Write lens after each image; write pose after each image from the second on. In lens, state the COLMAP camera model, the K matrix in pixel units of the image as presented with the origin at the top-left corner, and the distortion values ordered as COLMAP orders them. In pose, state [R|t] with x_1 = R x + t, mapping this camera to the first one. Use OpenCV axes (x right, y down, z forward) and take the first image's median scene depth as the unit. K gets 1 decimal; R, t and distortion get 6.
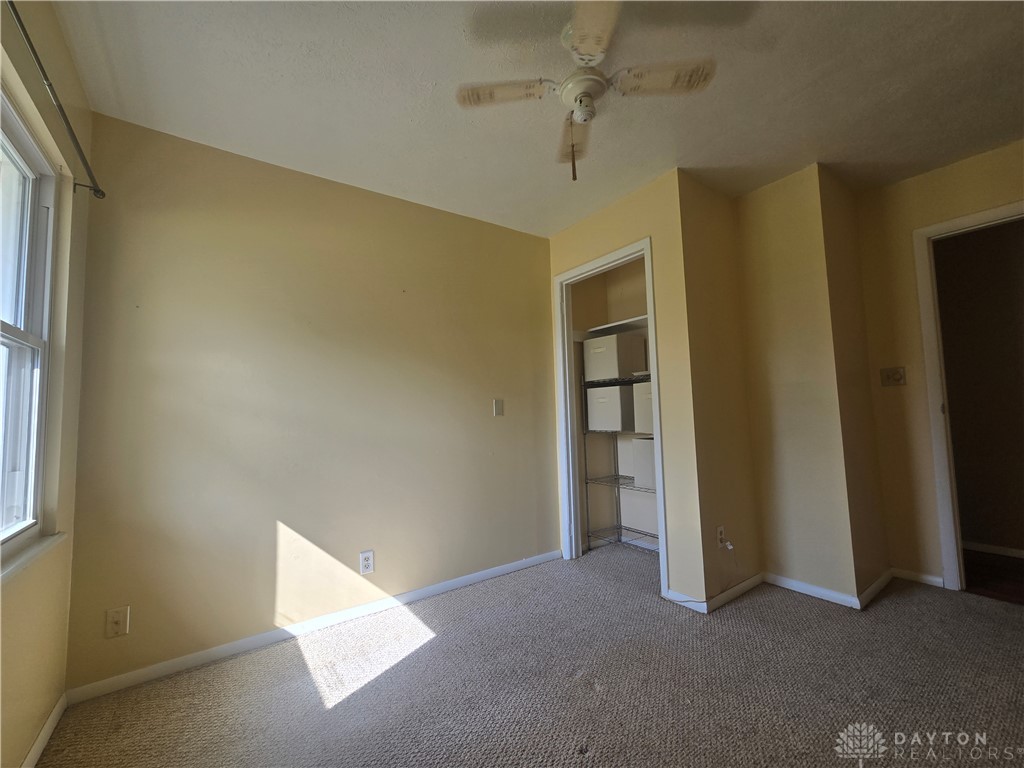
lens RADIAL K [[416.9, 0, 512.0], [0, 416.9, 384.0], [0, 0, 1]] dist [-0.000466, -0.000041]
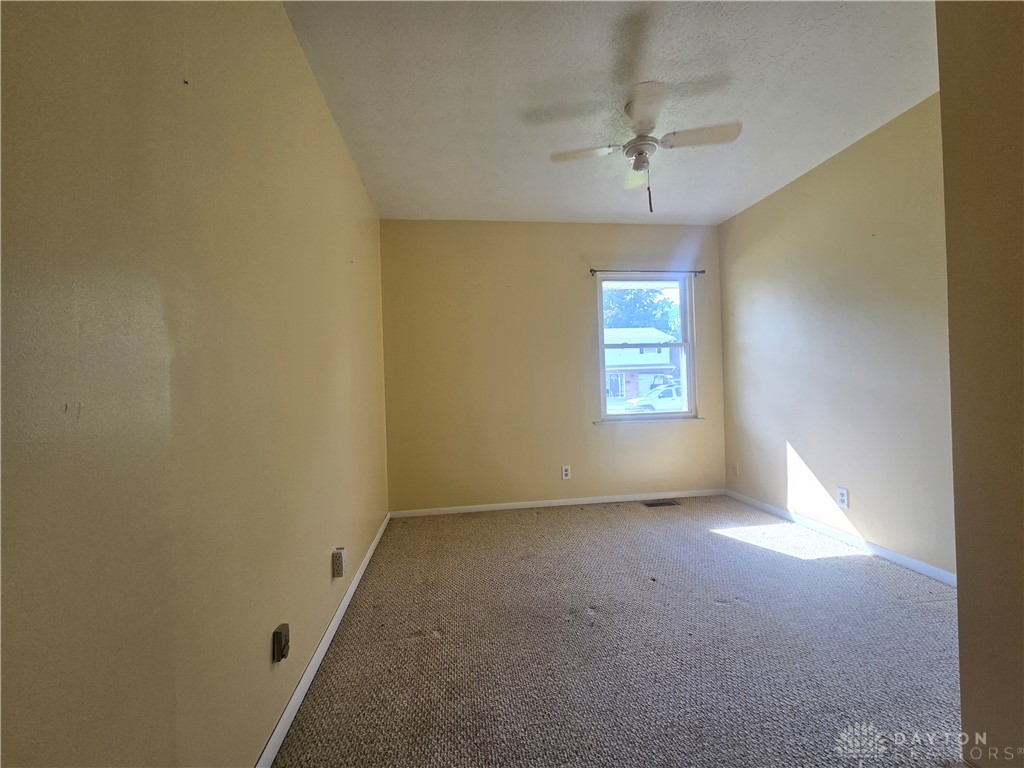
lens RADIAL K [[416.9, 0, 512.0], [0, 416.9, 384.0], [0, 0, 1]] dist [-0.000466, -0.000041]
pose [[-0.462407, 0.039567, -0.885785, 1.119820], [0.106896, 0.994205, -0.011393, 0.038601], [0.880201, -0.099955, -0.463957, 0.804659]]
